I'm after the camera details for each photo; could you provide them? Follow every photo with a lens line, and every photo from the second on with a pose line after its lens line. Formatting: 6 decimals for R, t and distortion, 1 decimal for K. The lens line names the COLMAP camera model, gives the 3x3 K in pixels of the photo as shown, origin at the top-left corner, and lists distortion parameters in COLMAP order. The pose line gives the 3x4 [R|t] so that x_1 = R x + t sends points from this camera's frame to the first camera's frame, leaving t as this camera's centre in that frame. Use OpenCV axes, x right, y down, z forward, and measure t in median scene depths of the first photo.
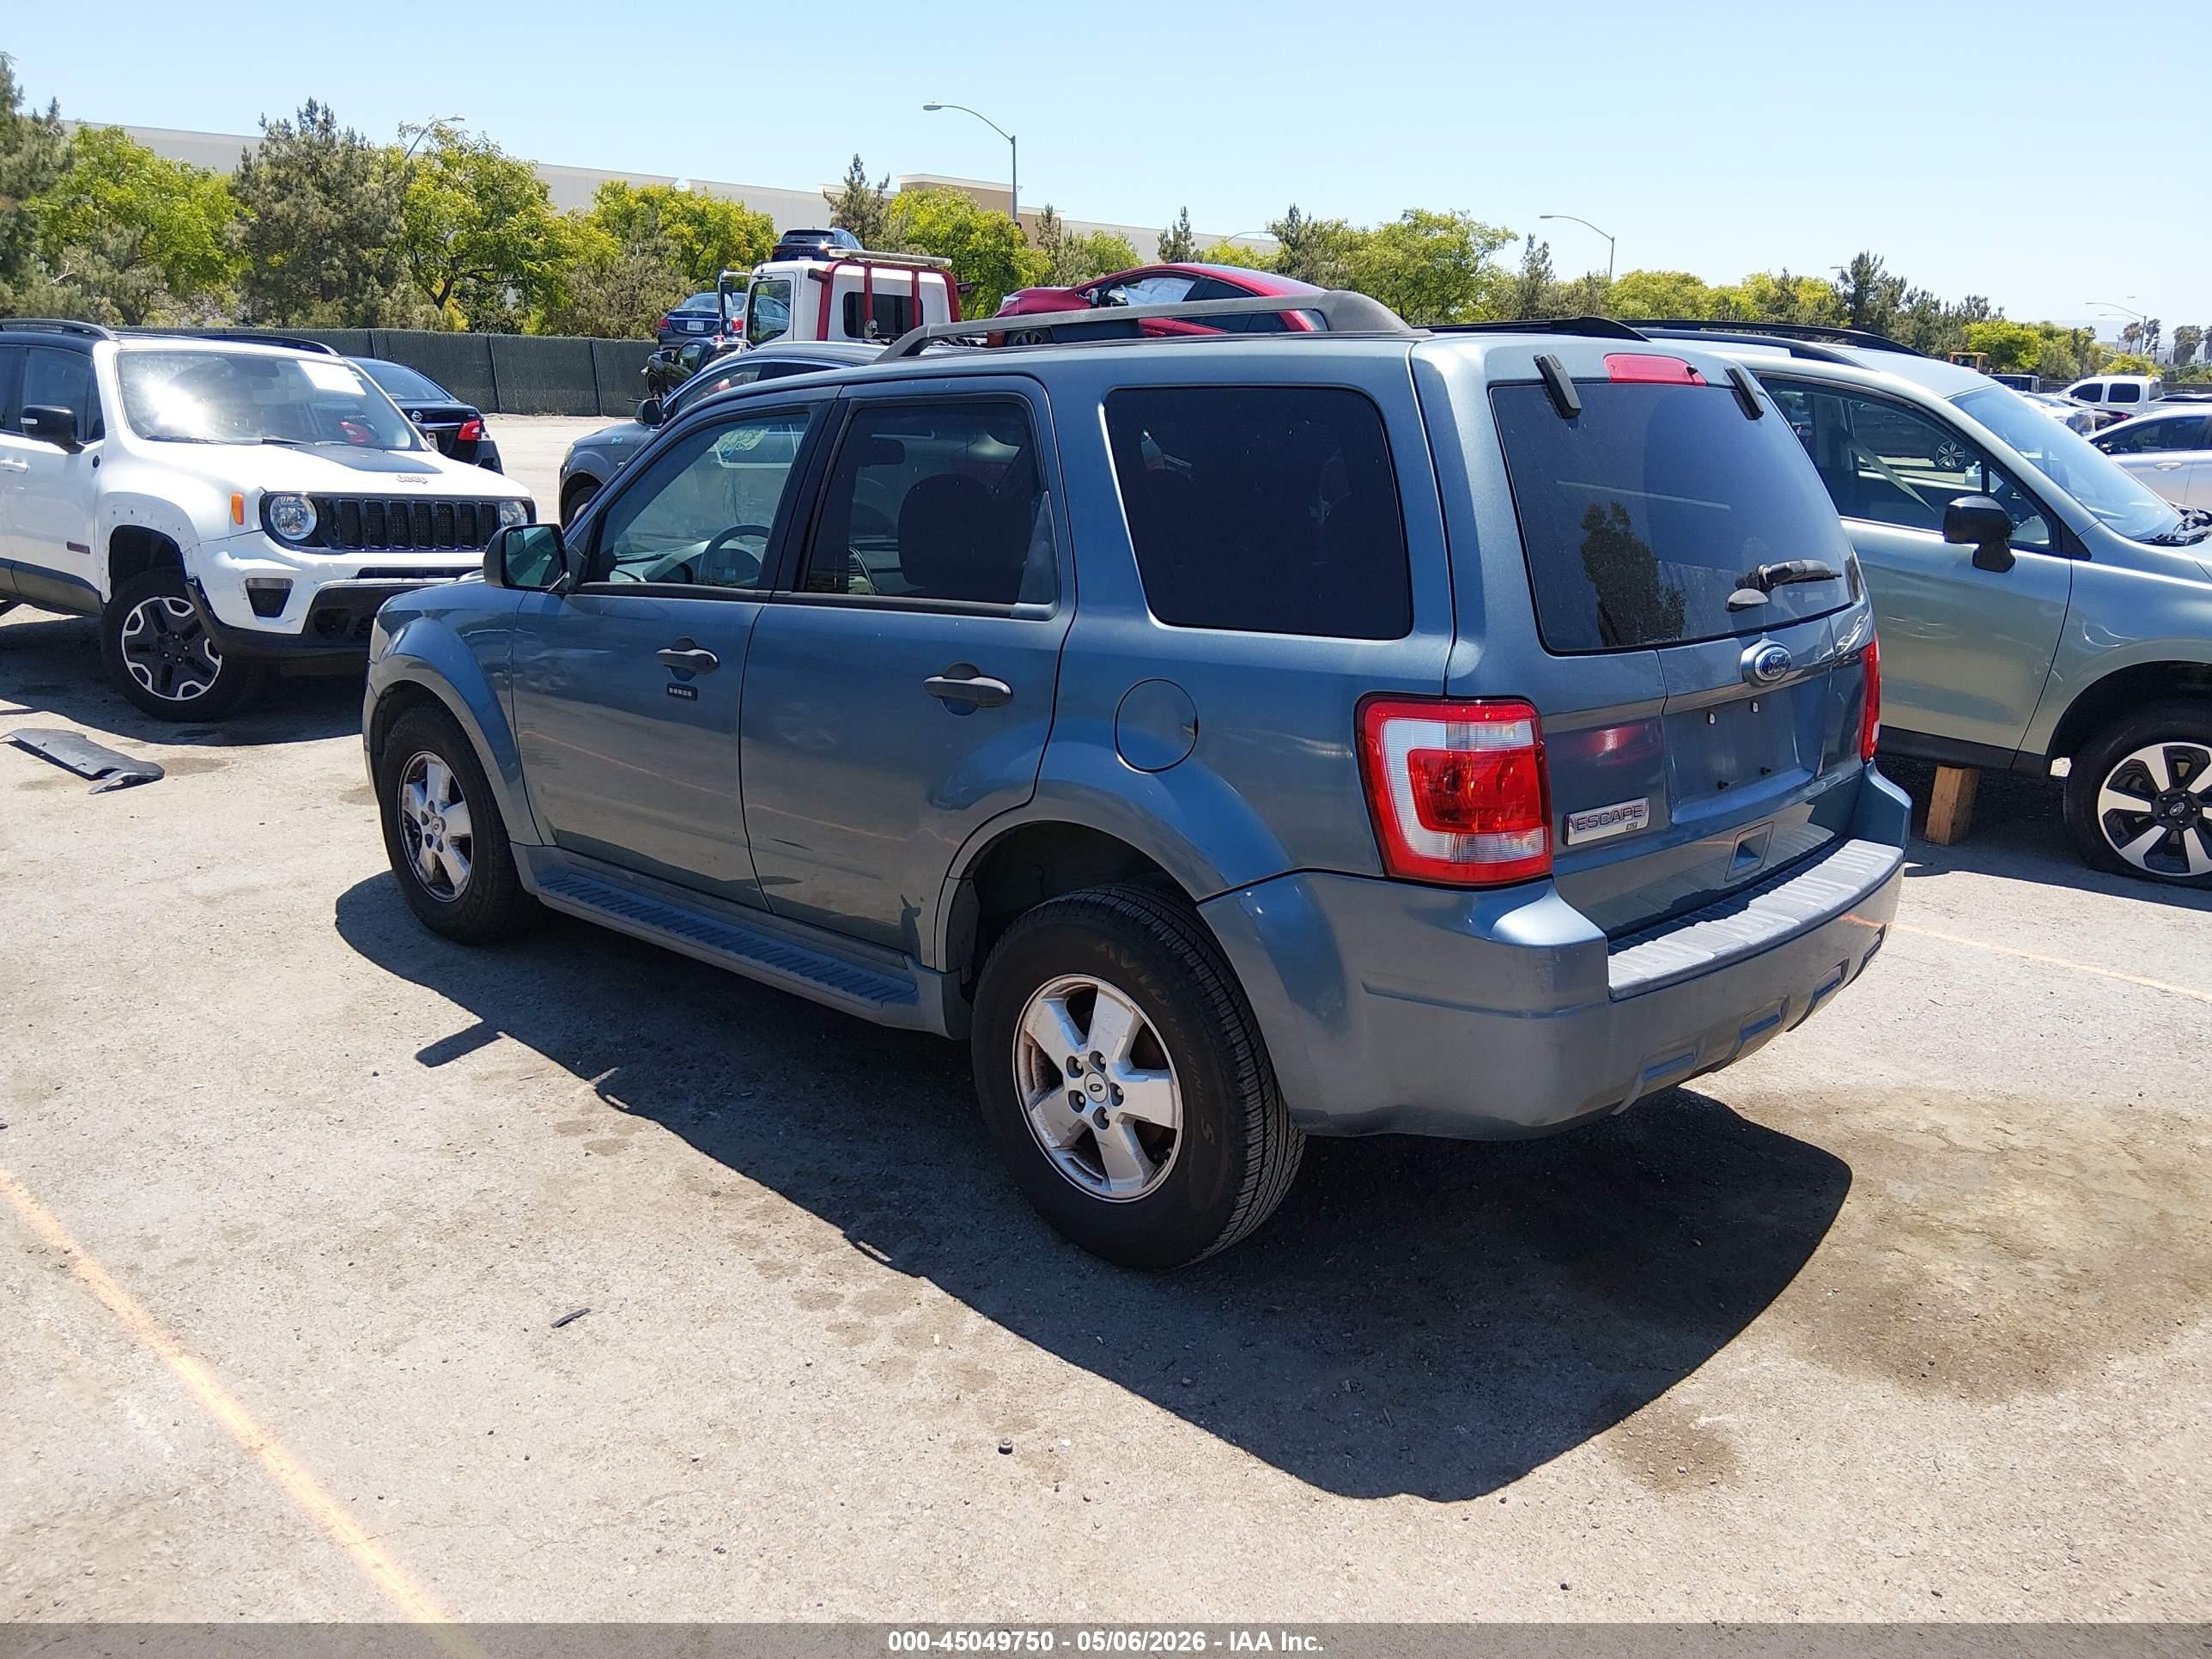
lens RADIAL K [[1686.0, 0, 1108.2], [0, 1686.0, 788.1], [0, 0, 1]] dist [0.068503, -0.108022]
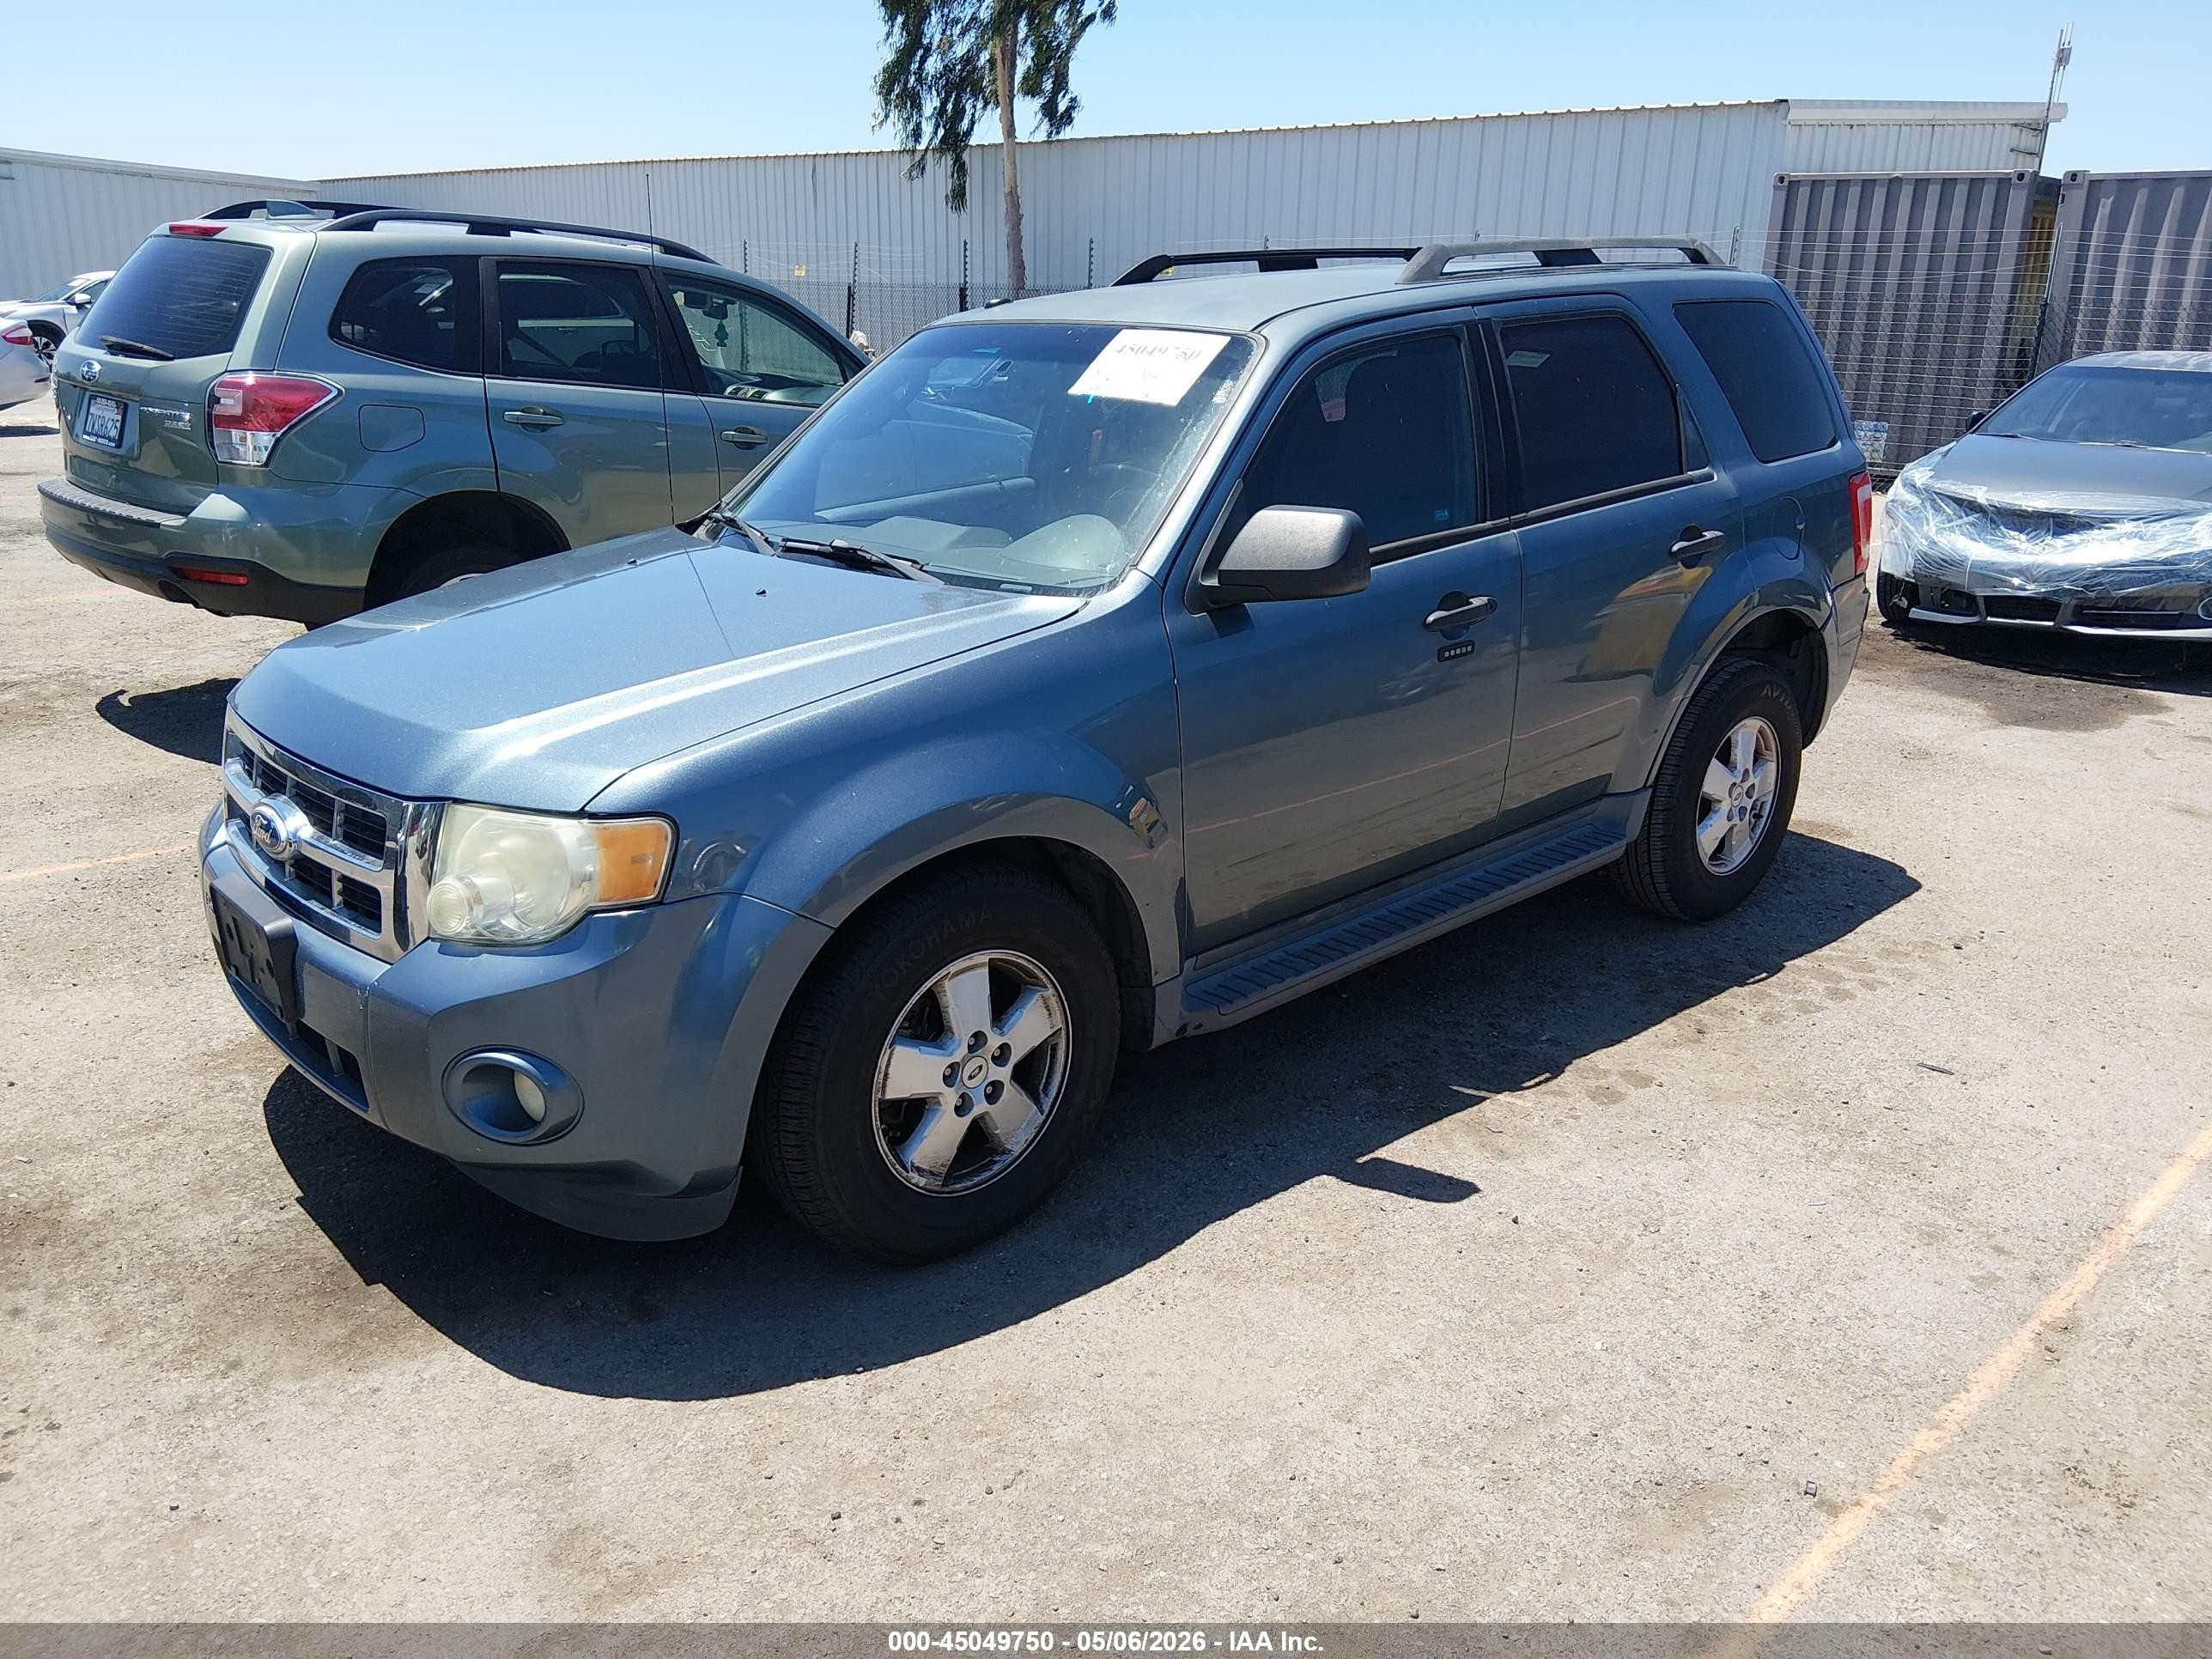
lens RADIAL K [[1686.0, 0, 1102.5], [0, 1686.0, 823.2], [0, 0, 1]] dist [0.068503, -0.108022]
pose [[0.079061, -0.313548, 0.946275, -1.276441], [0.220386, 0.931256, 0.290158, -0.306264], [-0.972203, 0.185606, 0.142727, 1.179253]]
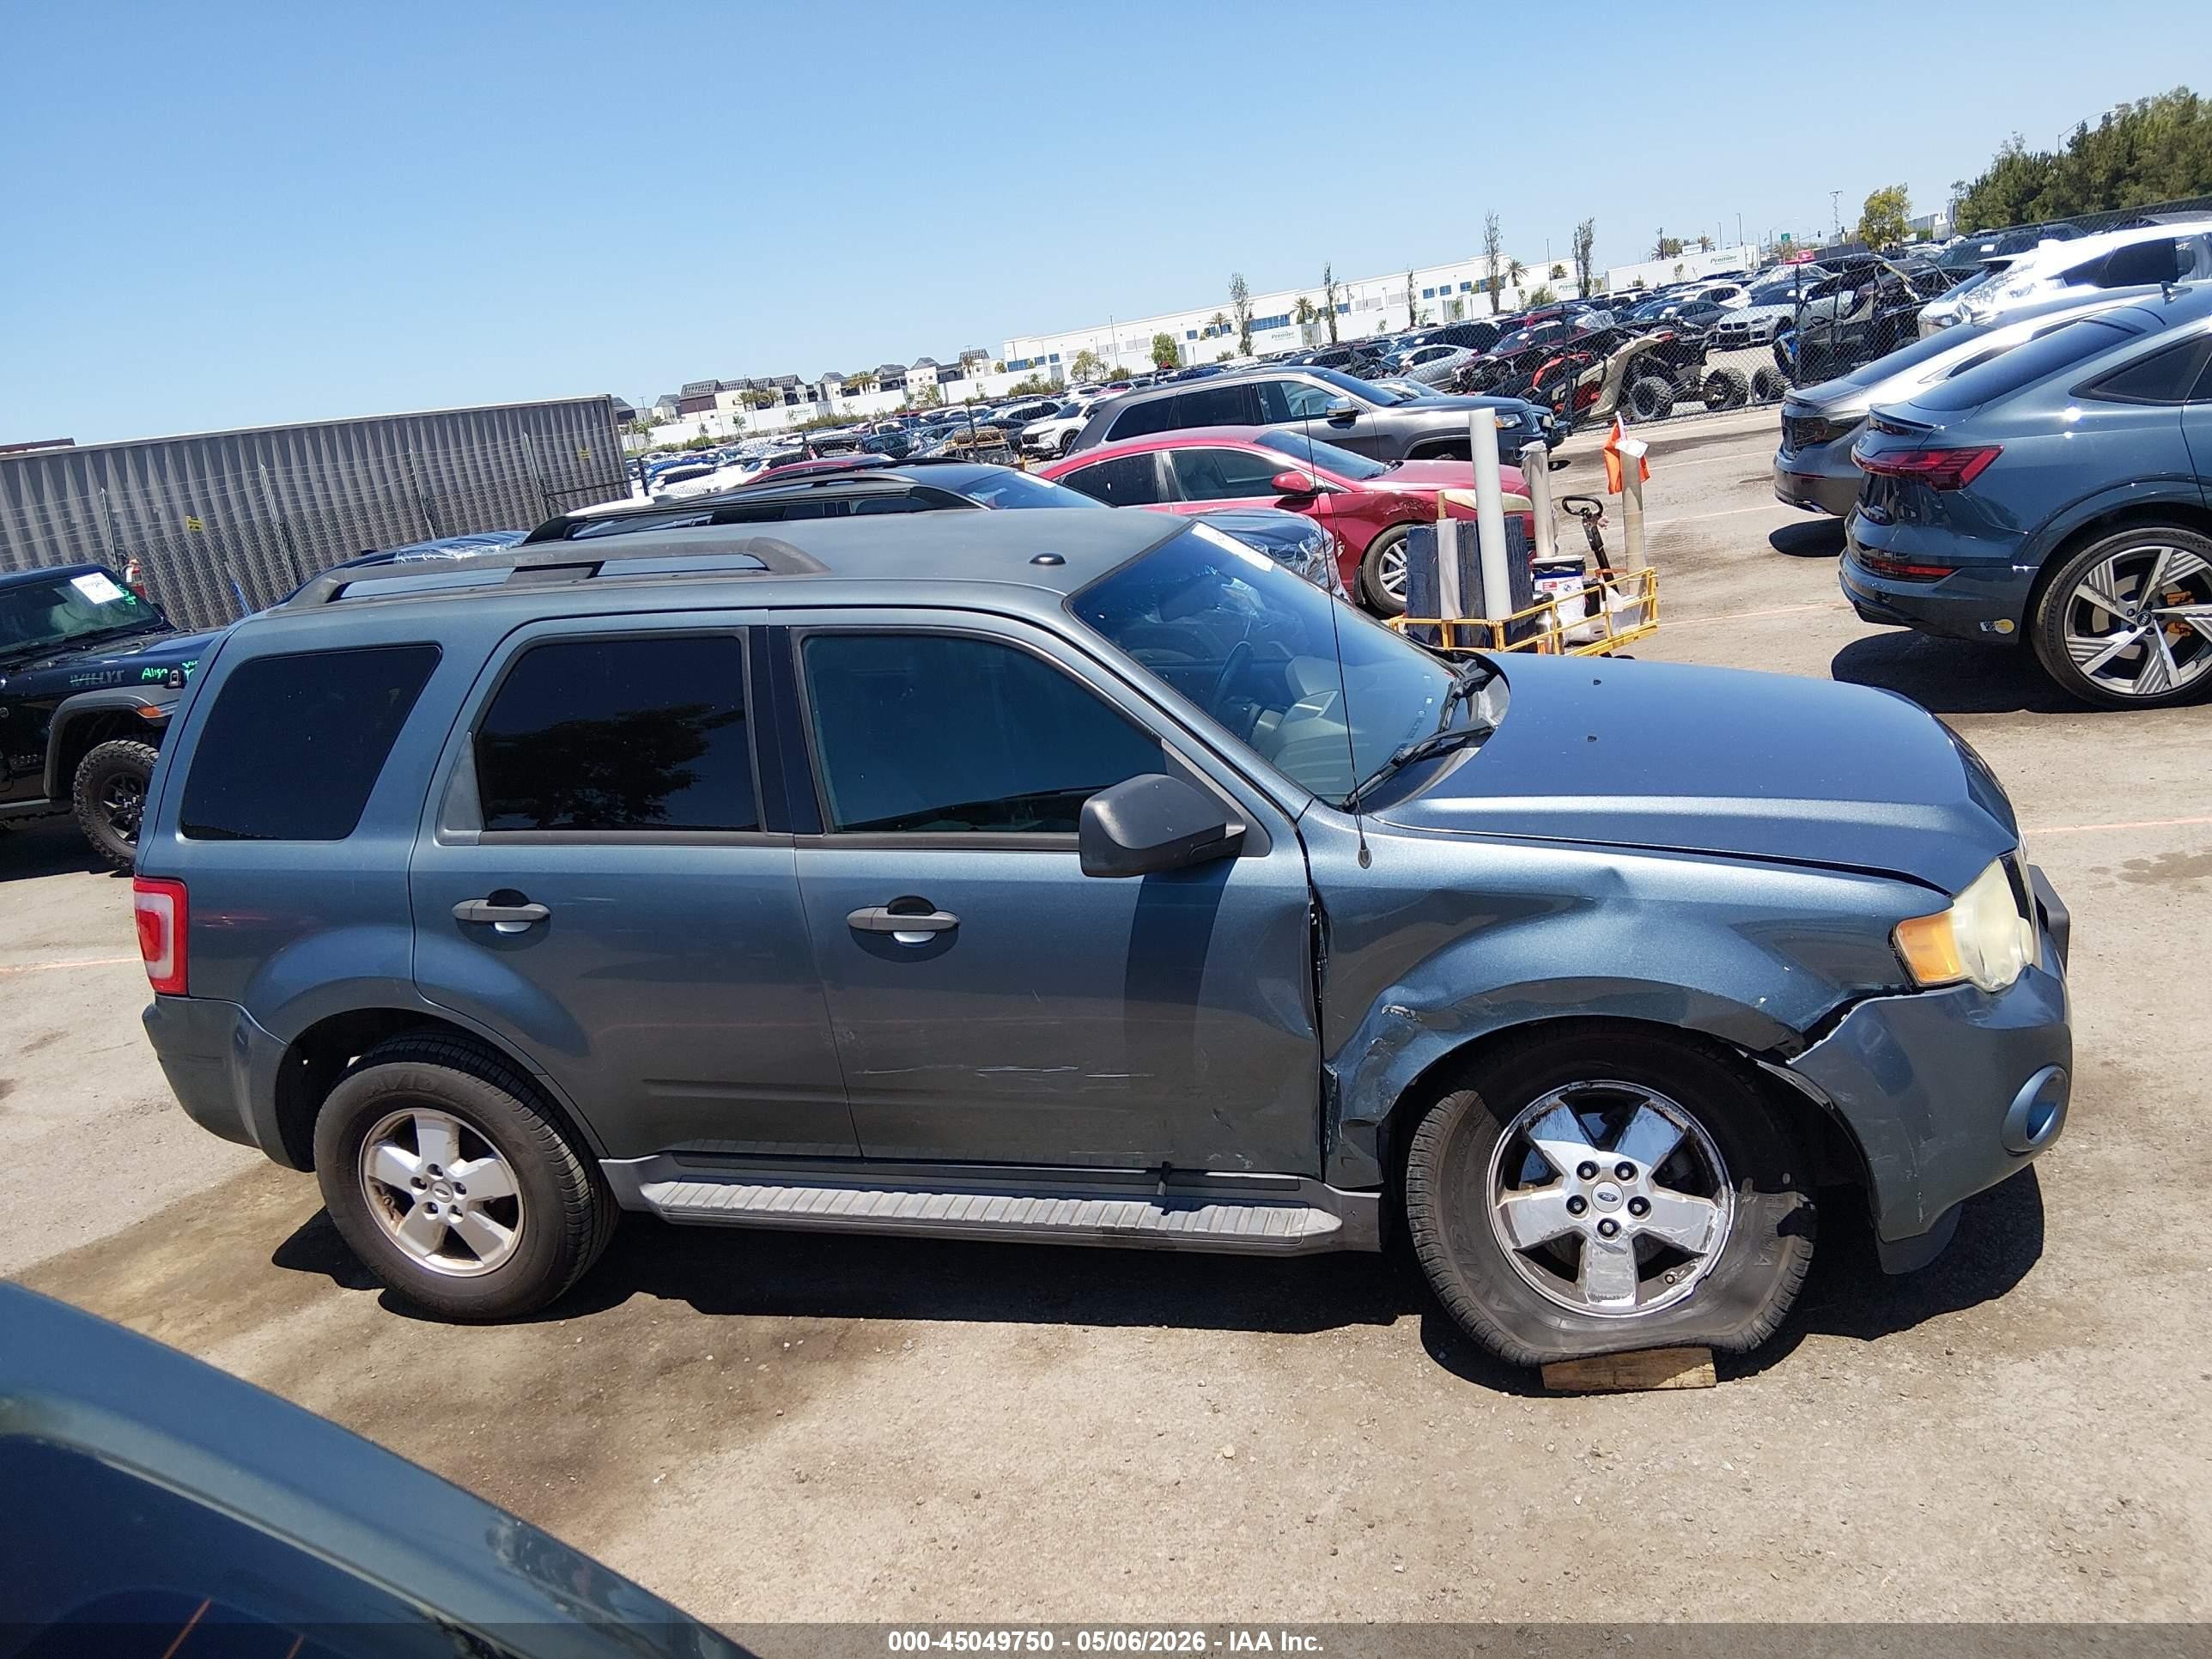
lens RADIAL K [[1686.0, 0, 1084.2], [0, 1686.0, 833.1], [0, 0, 1]] dist [0.068503, -0.108022]
pose [[-0.884055, 0.236899, -0.402897, 0.343751], [0.028027, 0.887347, 0.460251, -0.633937], [0.466542, 0.395595, -0.791103, 2.216001]]
